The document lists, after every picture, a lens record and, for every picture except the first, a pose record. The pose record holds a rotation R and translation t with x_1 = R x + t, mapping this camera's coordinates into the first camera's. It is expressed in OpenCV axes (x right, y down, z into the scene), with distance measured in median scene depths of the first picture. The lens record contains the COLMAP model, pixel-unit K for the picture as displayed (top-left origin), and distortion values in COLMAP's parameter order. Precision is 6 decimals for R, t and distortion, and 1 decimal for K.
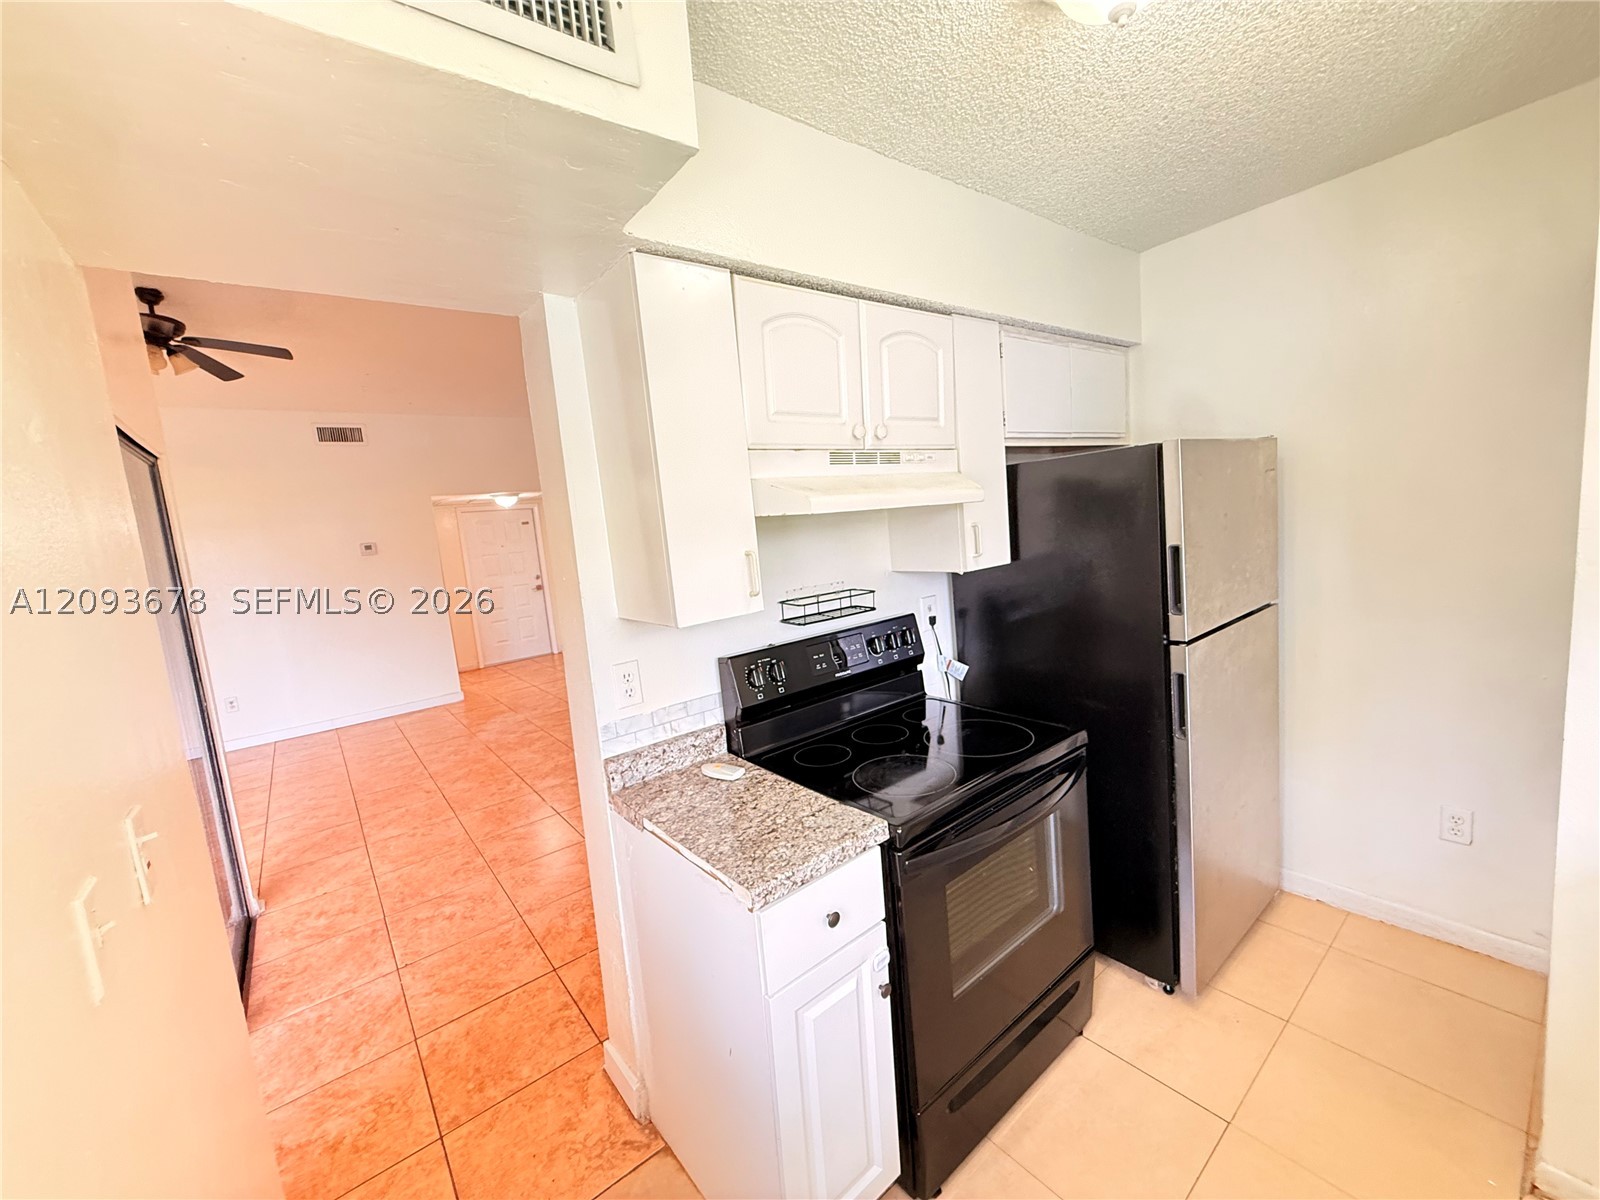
lens RADIAL K [[639.3, 0, 800.0], [0, 639.3, 600.0], [0, 0, 1]] dist [0.003438, 0.000168]
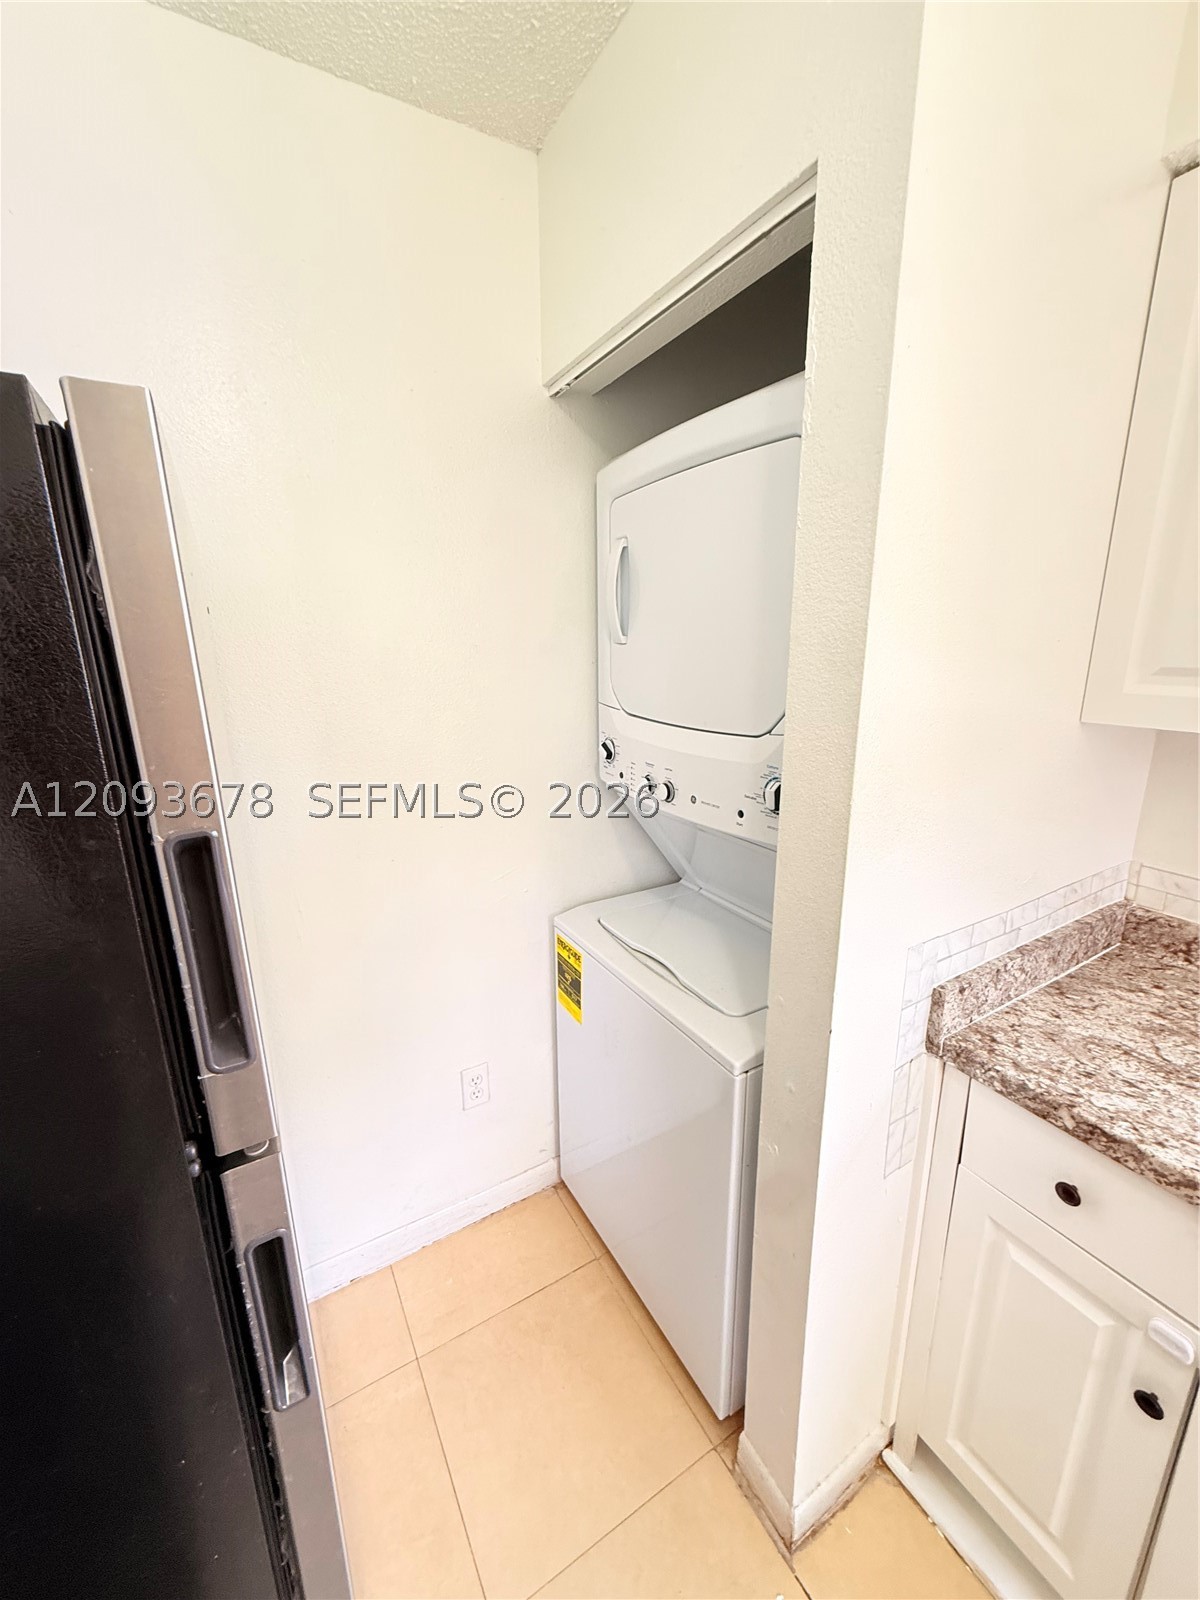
lens RADIAL K [[639.3, 0, 599.3], [0, 639.3, 794.4], [0, 0, 1]] dist [0.003438, 0.000168]
pose [[0.143378, -0.146630, 0.978745, 0.348729], [0.117710, 0.984470, 0.130244, -0.111275], [-0.982643, 0.096534, 0.158411, 0.772118]]
